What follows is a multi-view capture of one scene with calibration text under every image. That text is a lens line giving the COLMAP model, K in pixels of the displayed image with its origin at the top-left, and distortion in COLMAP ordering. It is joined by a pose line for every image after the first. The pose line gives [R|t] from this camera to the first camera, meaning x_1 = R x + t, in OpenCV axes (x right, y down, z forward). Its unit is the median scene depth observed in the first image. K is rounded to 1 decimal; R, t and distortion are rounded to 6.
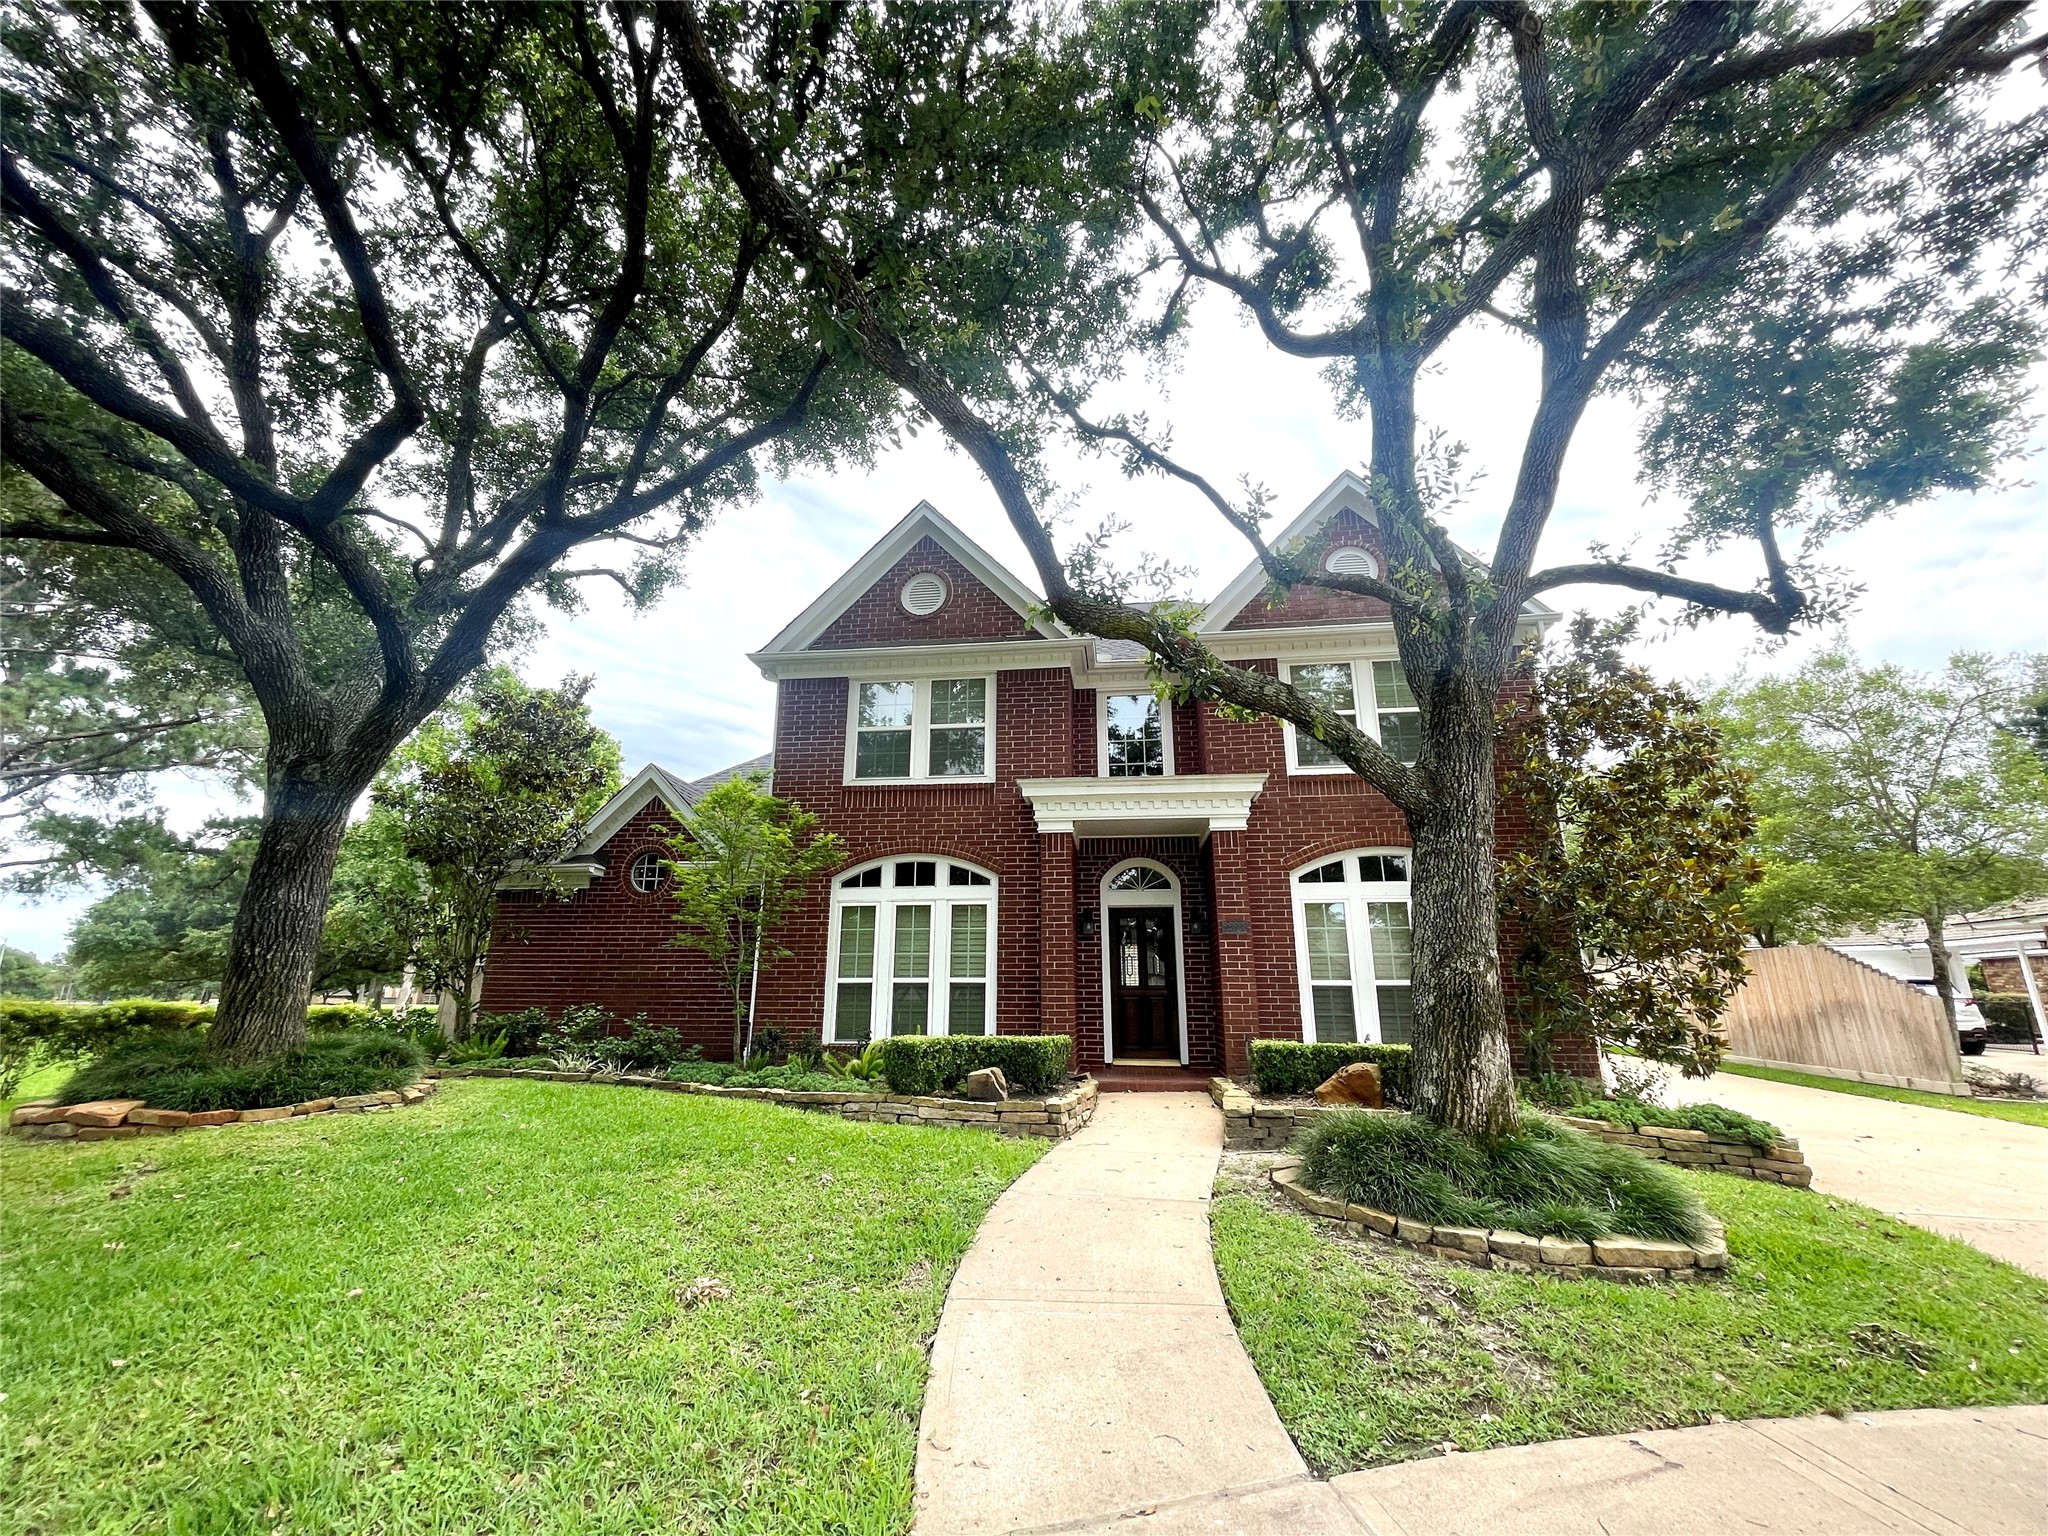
lens RADIAL K [[831.8, 0, 1023.2], [0, 831.8, 776.5], [0, 0, 1]] dist [-0.001887, 0.001385]
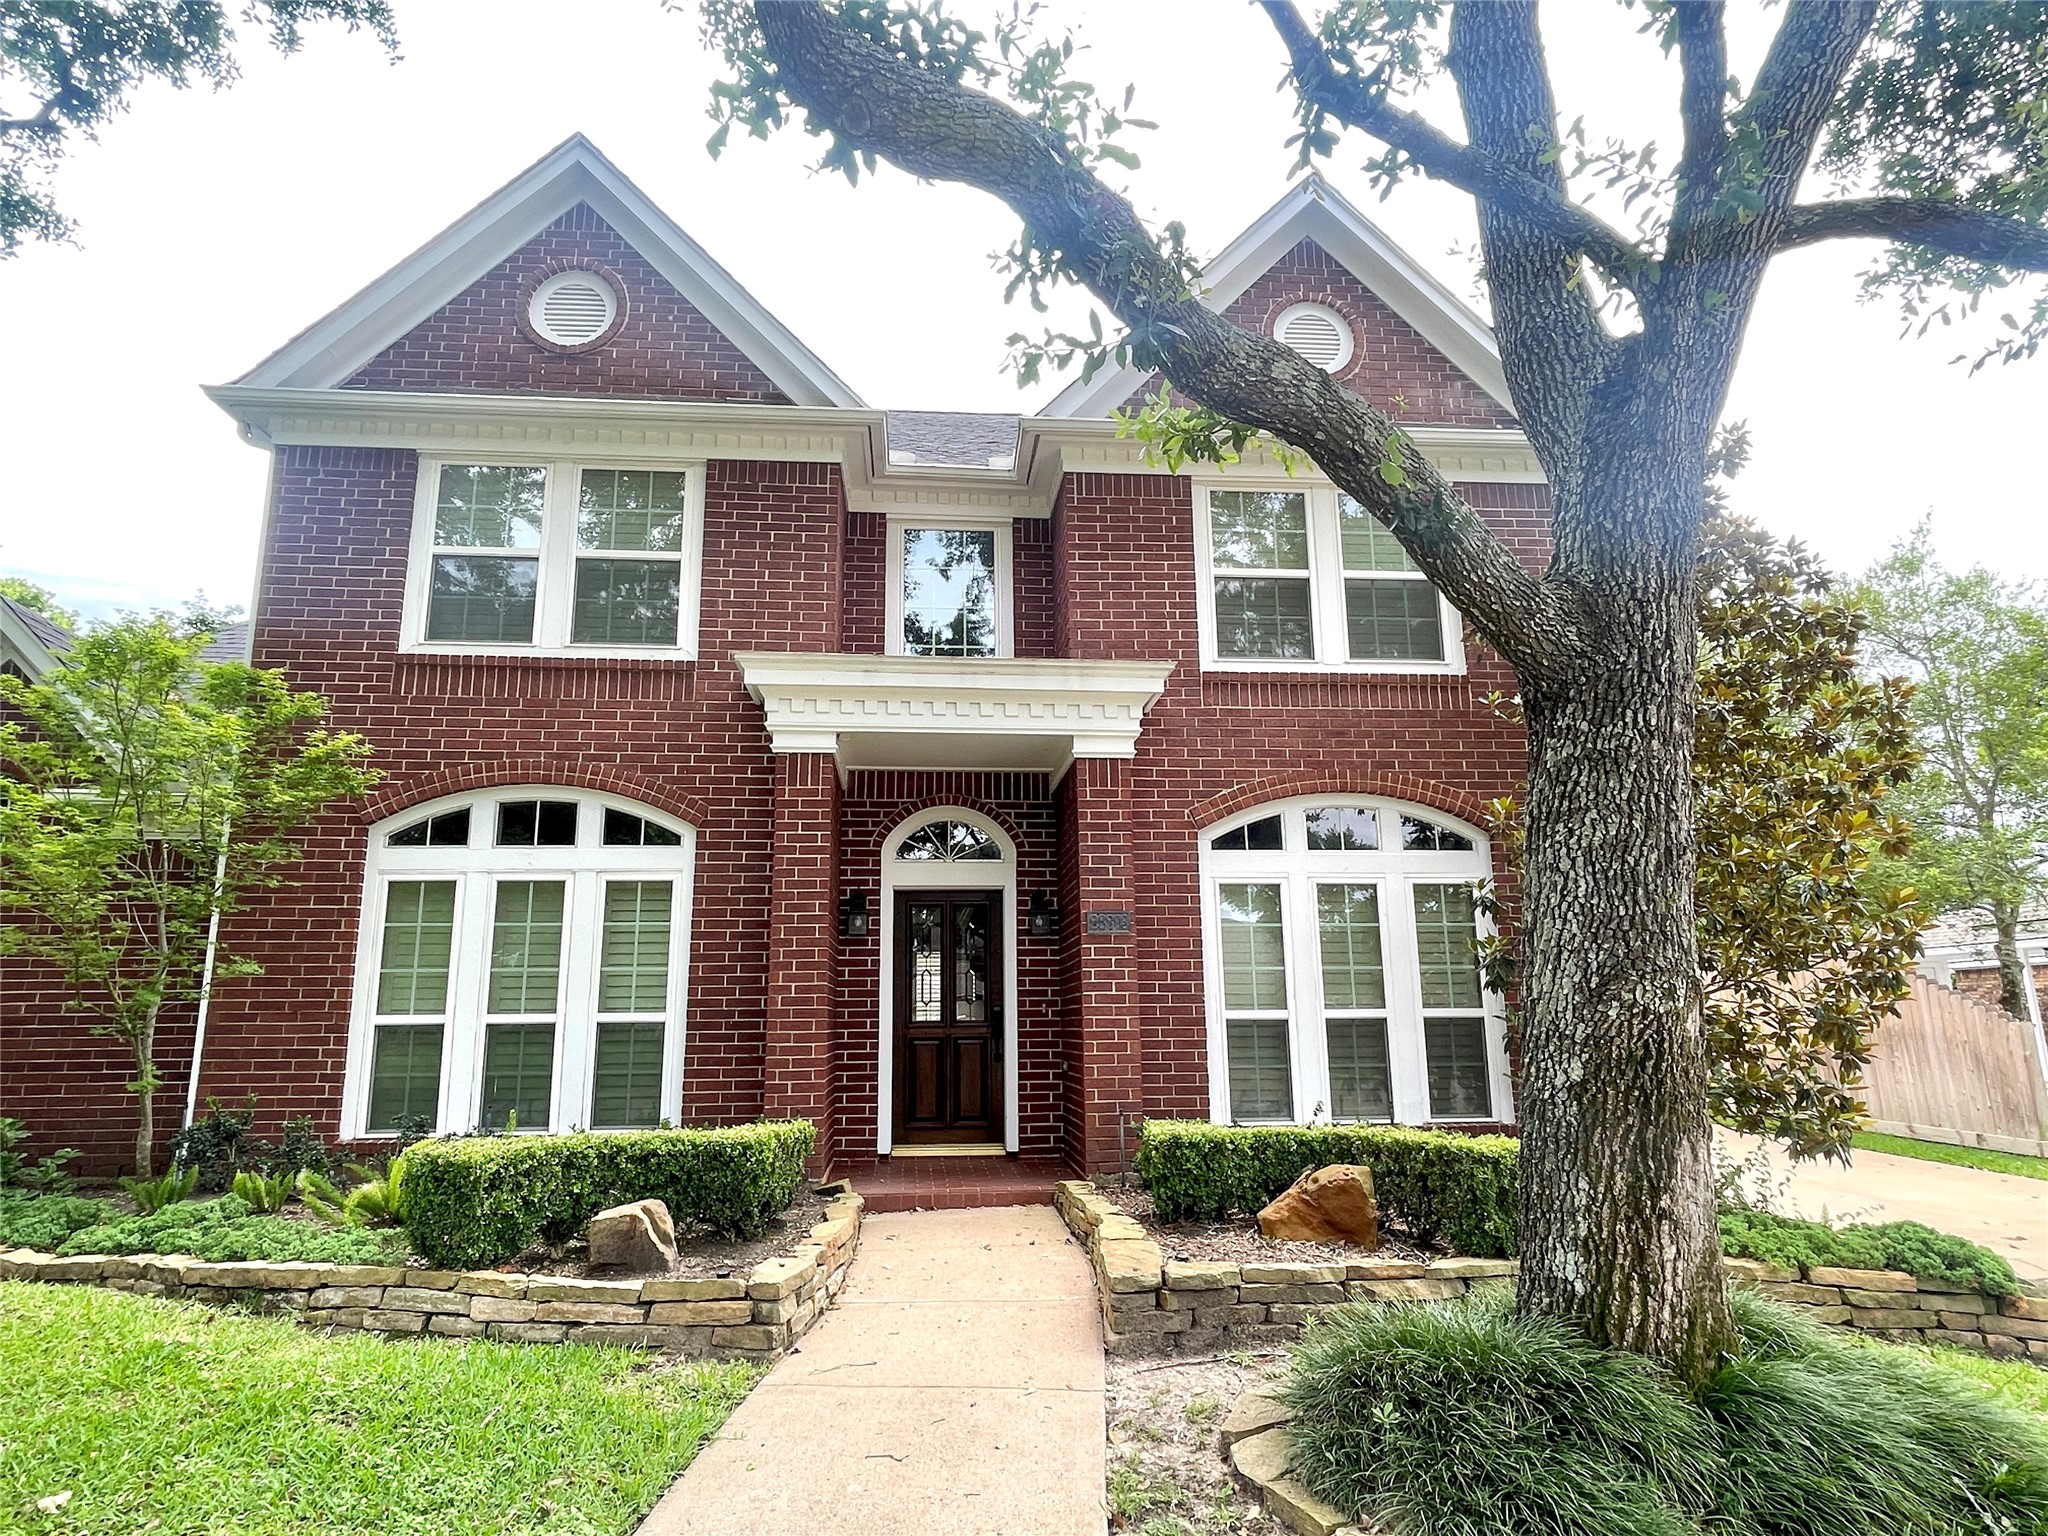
lens RADIAL K [[1142.9, 0, 1016.3], [0, 1142.9, 765.1], [0, 0, 1]] dist [0.000104, 0.001542]
pose [[0.978648, 0.032656, 0.202931, 0.023767], [-0.040177, 0.998646, 0.033050, 0.045720], [-0.201576, -0.040497, 0.978635, 0.226828]]
